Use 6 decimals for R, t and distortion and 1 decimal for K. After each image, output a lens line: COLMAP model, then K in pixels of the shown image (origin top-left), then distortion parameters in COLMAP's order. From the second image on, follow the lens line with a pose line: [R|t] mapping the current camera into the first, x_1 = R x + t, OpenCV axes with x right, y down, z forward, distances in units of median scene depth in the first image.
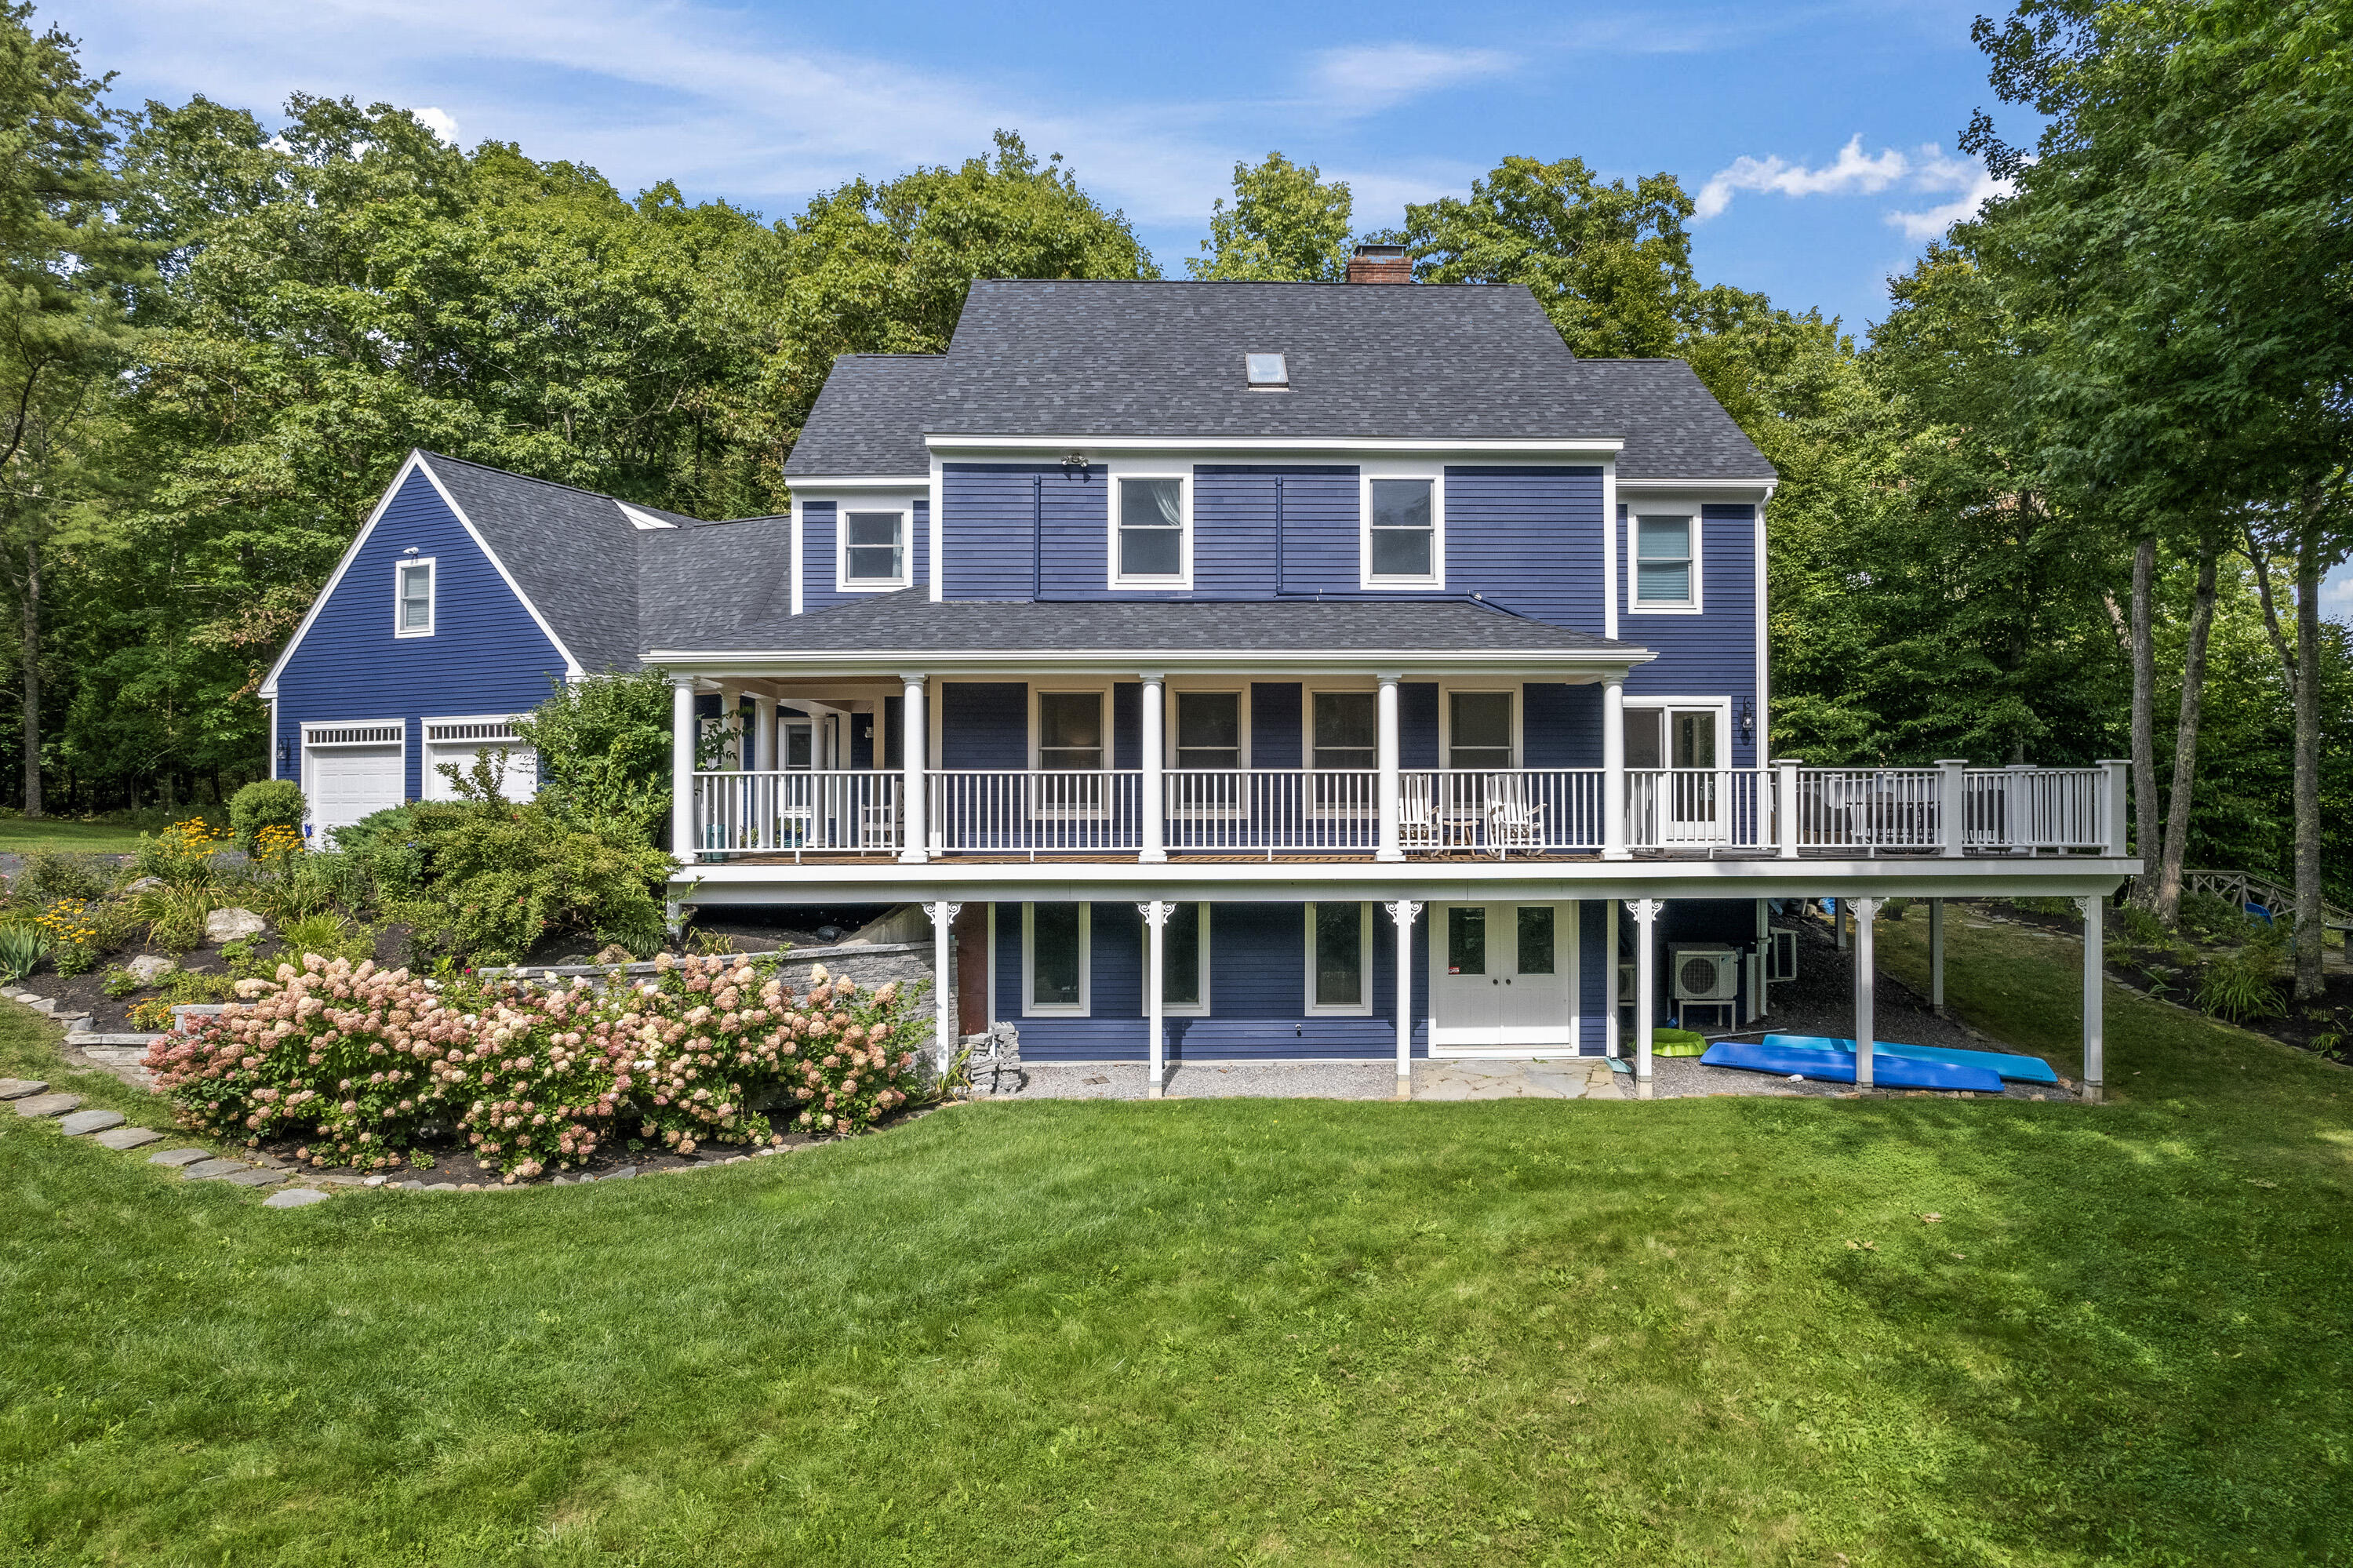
lens RADIAL K [[1507.2, 0, 1184.6], [0, 1507.2, 783.2], [0, 0, 1]] dist [-0.079385, 0.078154]
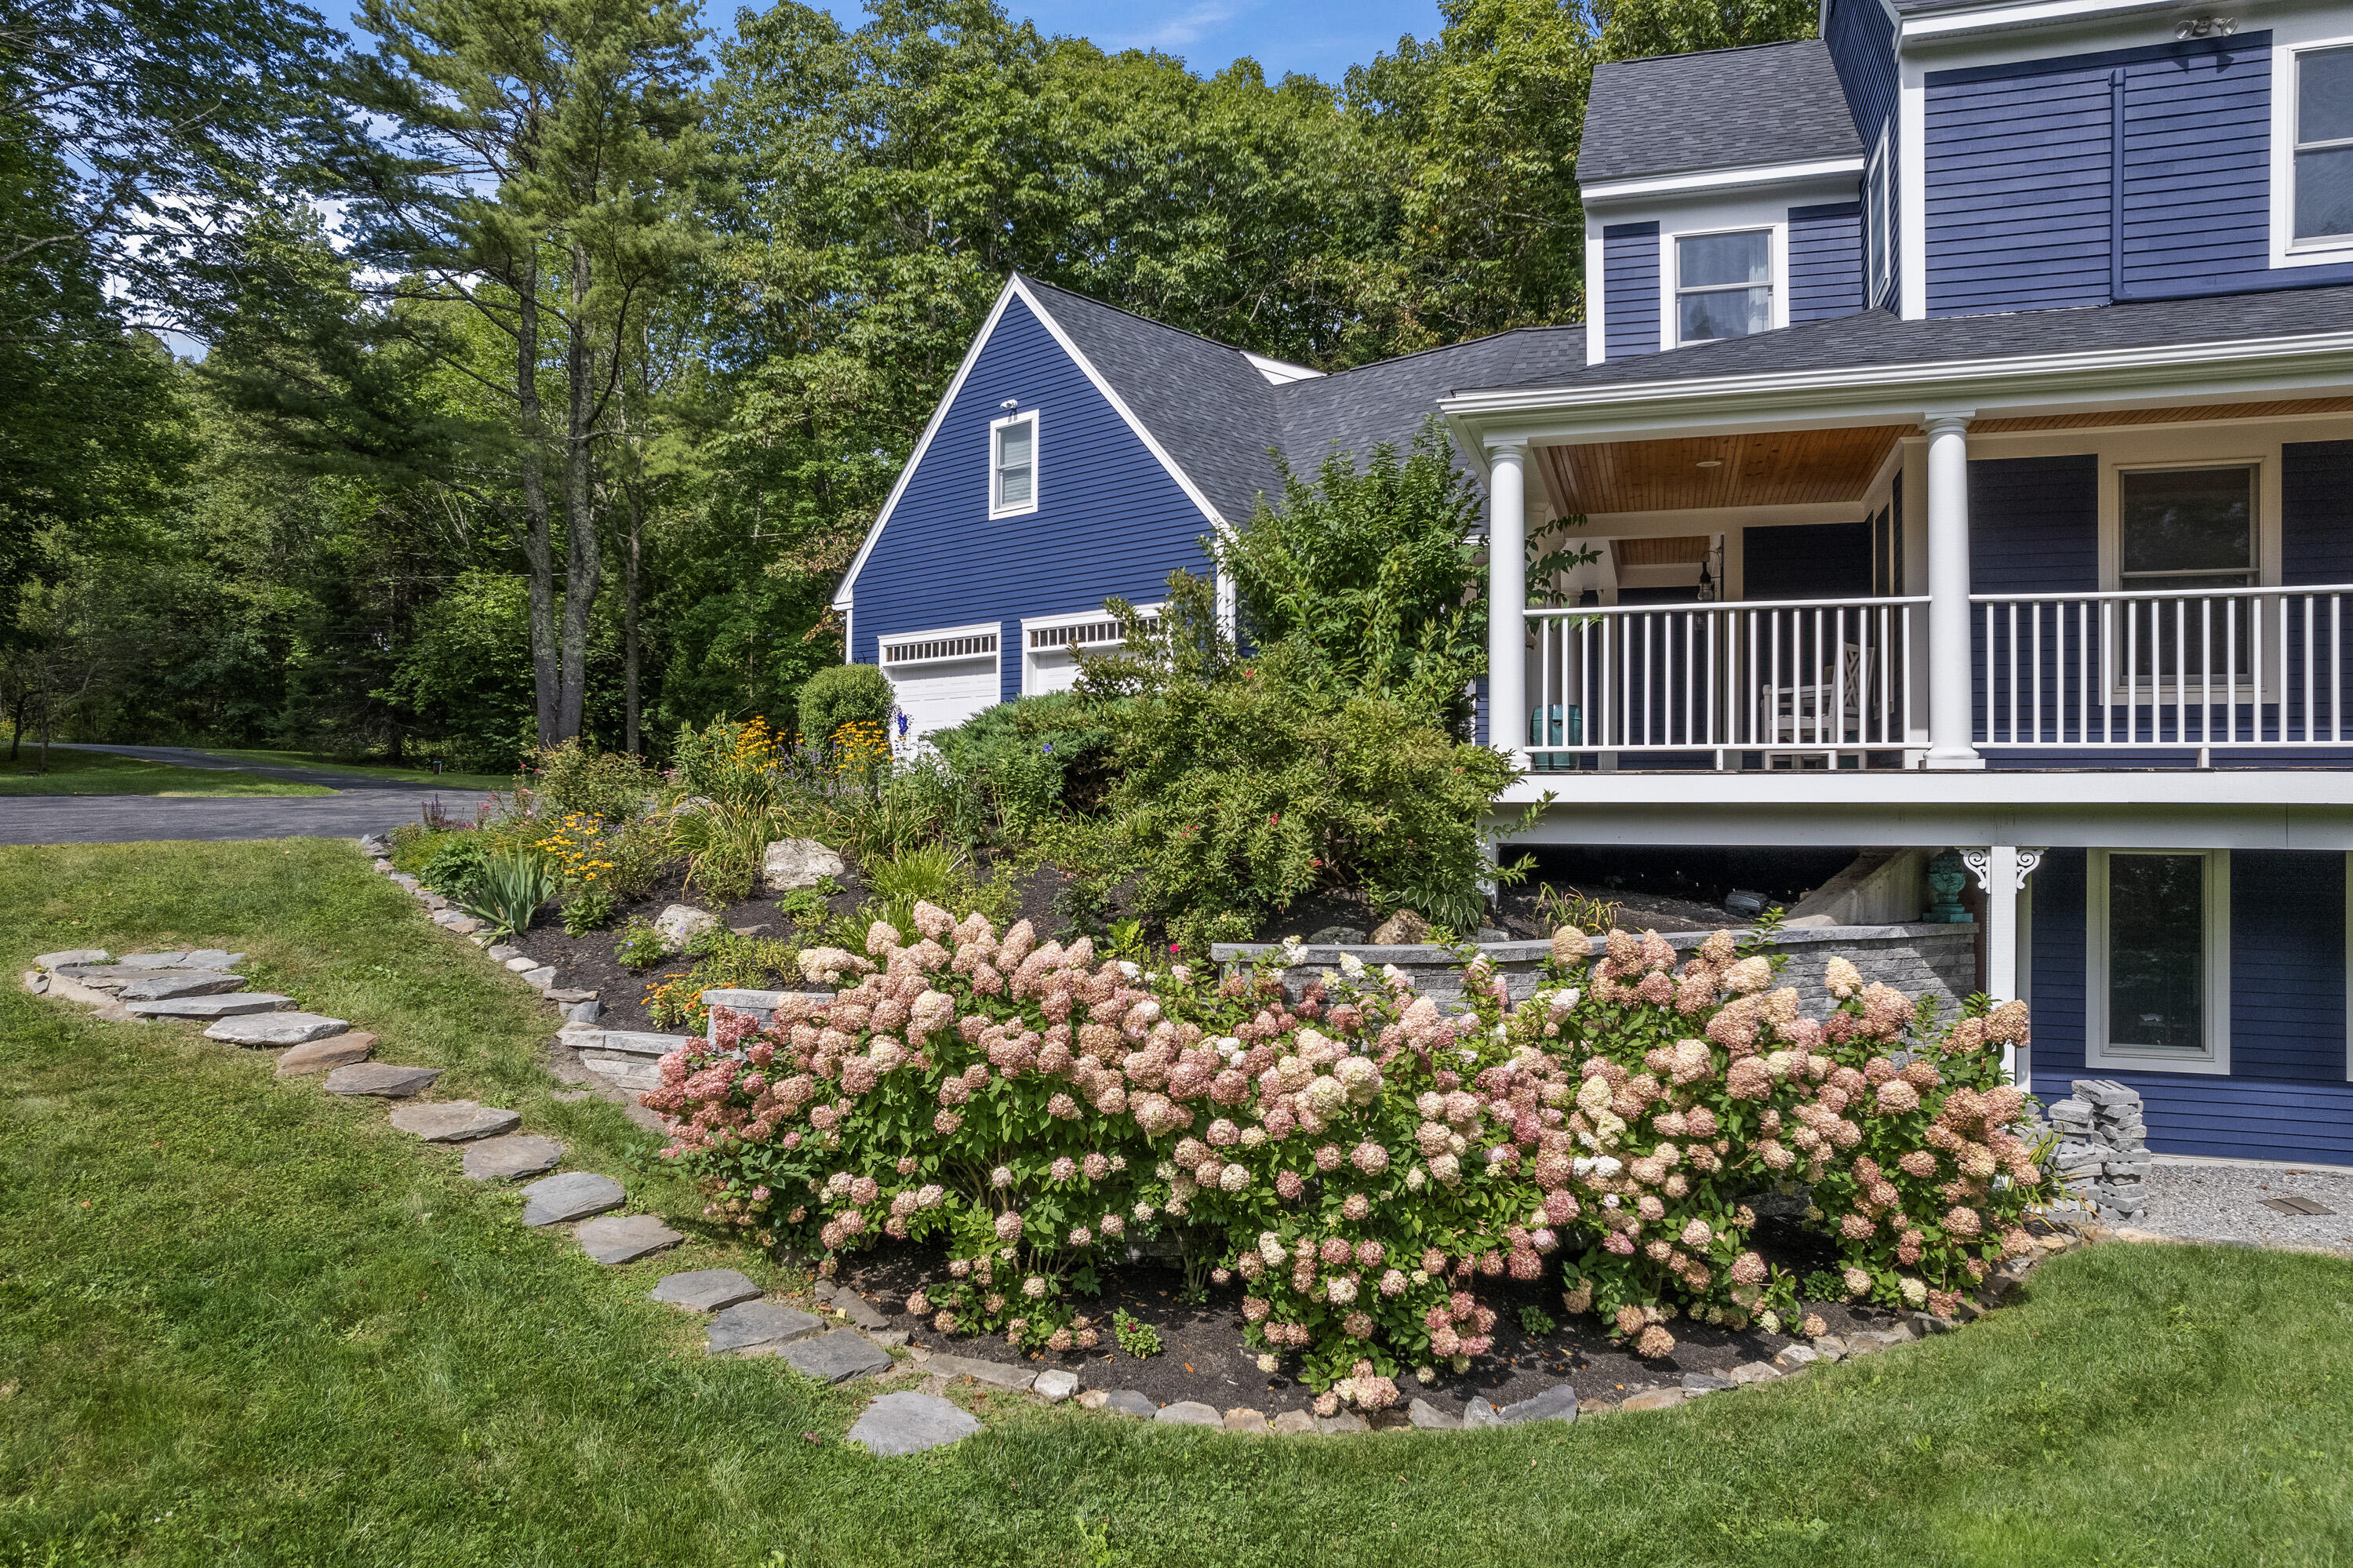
lens RADIAL K [[1507.2, 0, 1184.6], [0, 1507.2, 783.2], [0, 0, 1]] dist [-0.079385, 0.078154]
pose [[0.947083, 0.002970, -0.320974, -0.319809], [-0.003066, 0.999995, 0.000208, 0.069173], [0.320974, 0.000787, 0.947088, 0.504480]]
